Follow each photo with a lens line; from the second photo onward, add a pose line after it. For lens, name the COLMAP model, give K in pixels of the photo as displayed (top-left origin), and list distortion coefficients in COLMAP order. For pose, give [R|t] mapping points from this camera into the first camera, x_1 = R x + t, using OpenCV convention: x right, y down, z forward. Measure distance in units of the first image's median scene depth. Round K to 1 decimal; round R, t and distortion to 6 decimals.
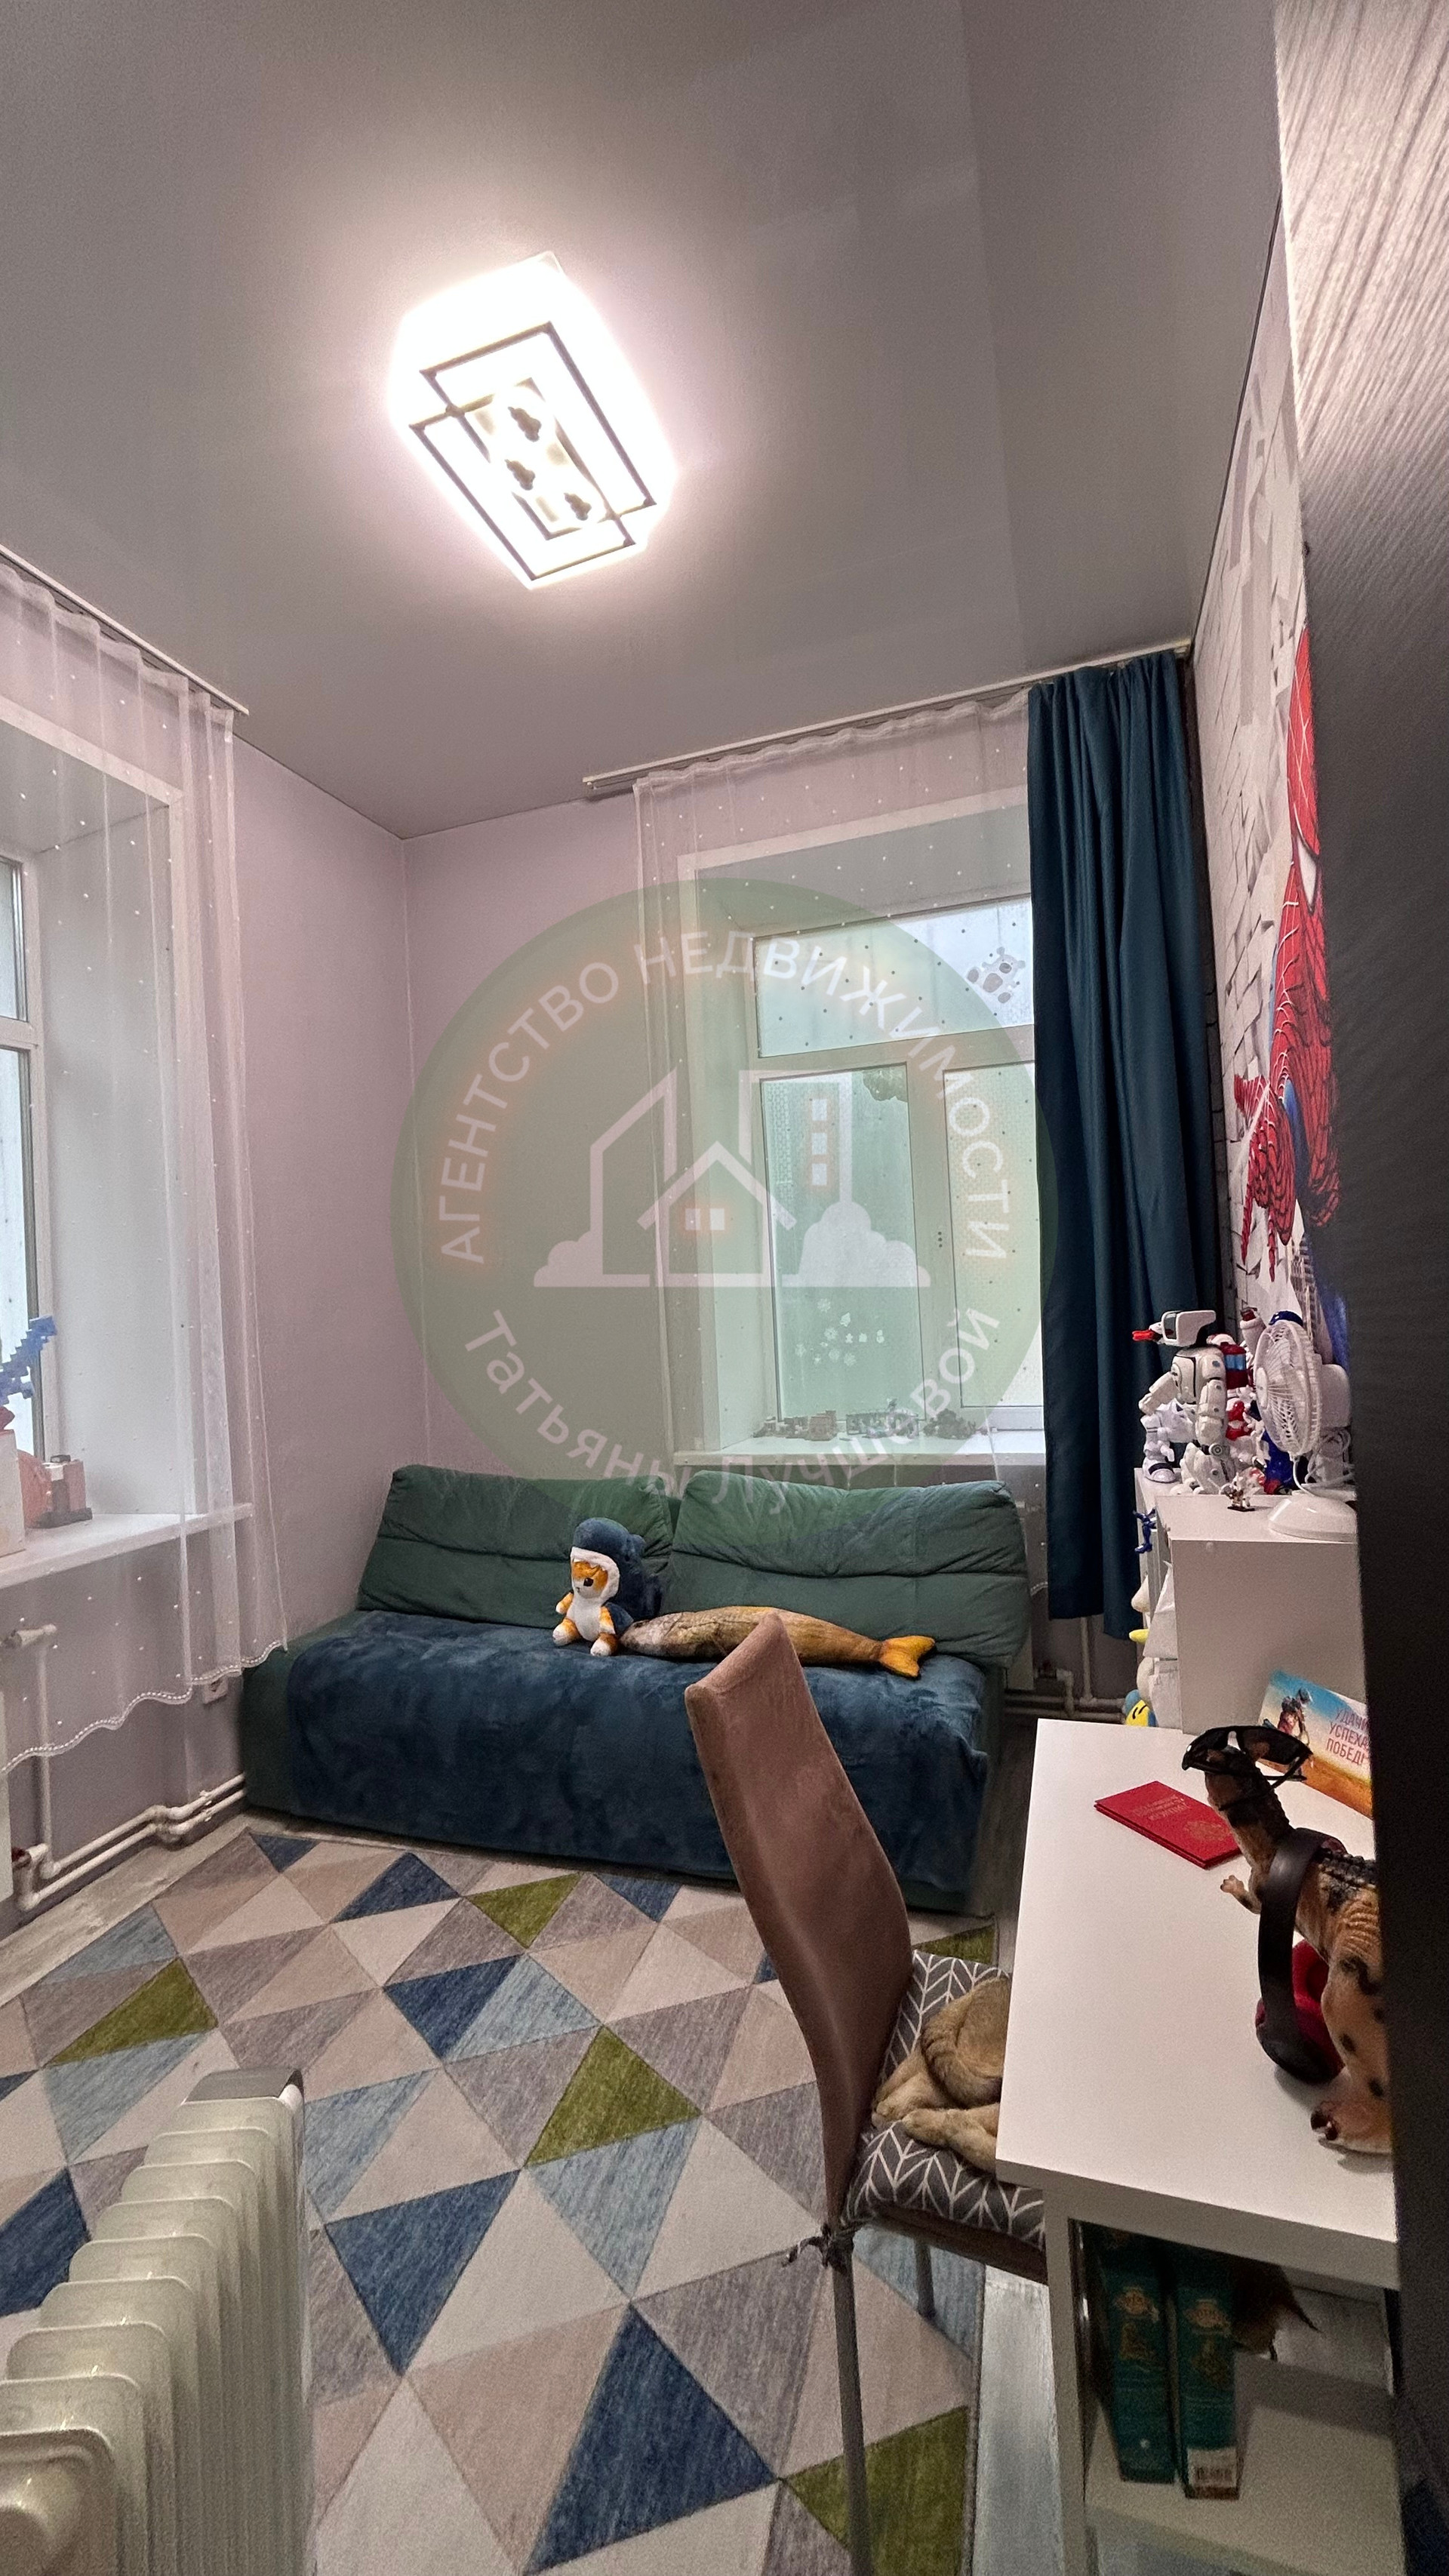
lens RADIAL K [[1049.2, 0, 729.4], [0, 1049.2, 1284.4], [0, 0, 1]] dist [-0.012731, 0.012045]
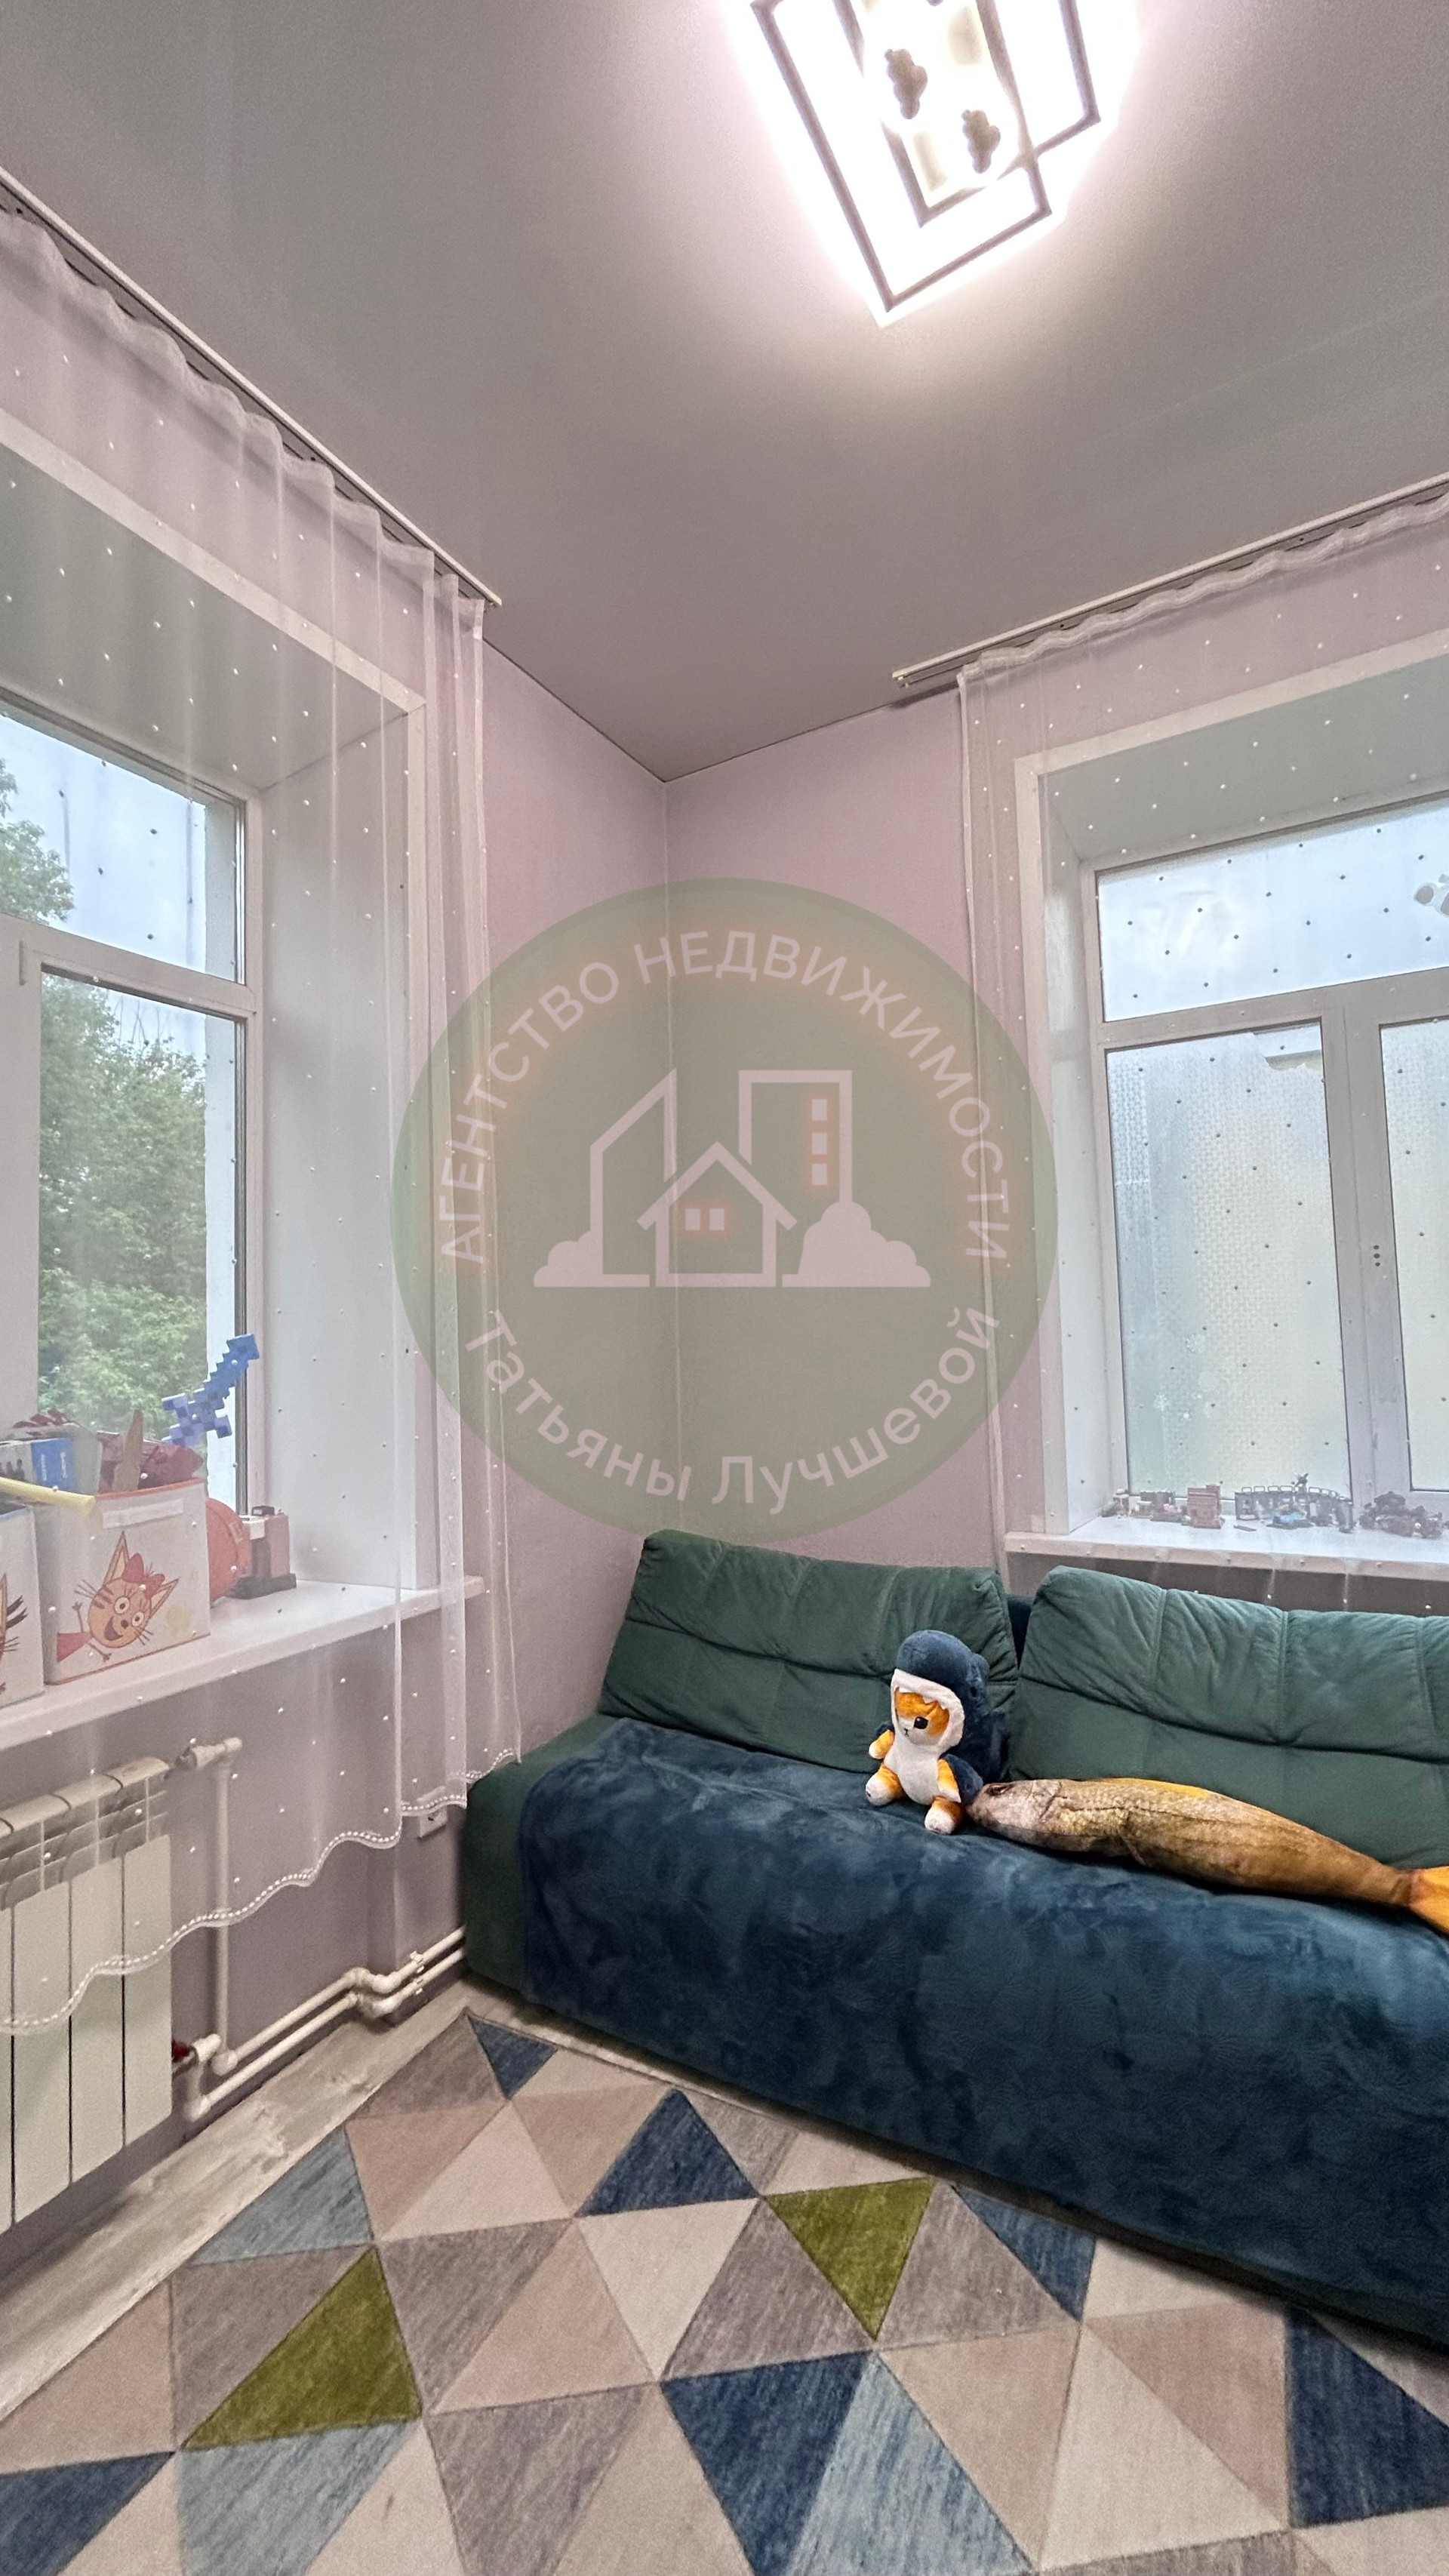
lens RADIAL K [[1034.6, 0, 725.4], [0, 1034.6, 1292.6], [0, 0, 1]] dist [0.000912, 0.000310]
pose [[0.981804, 0.012841, -0.189463, -0.140795], [-0.018421, 0.999446, -0.027722, 0.012958], [0.189002, 0.030707, 0.981496, 0.281593]]
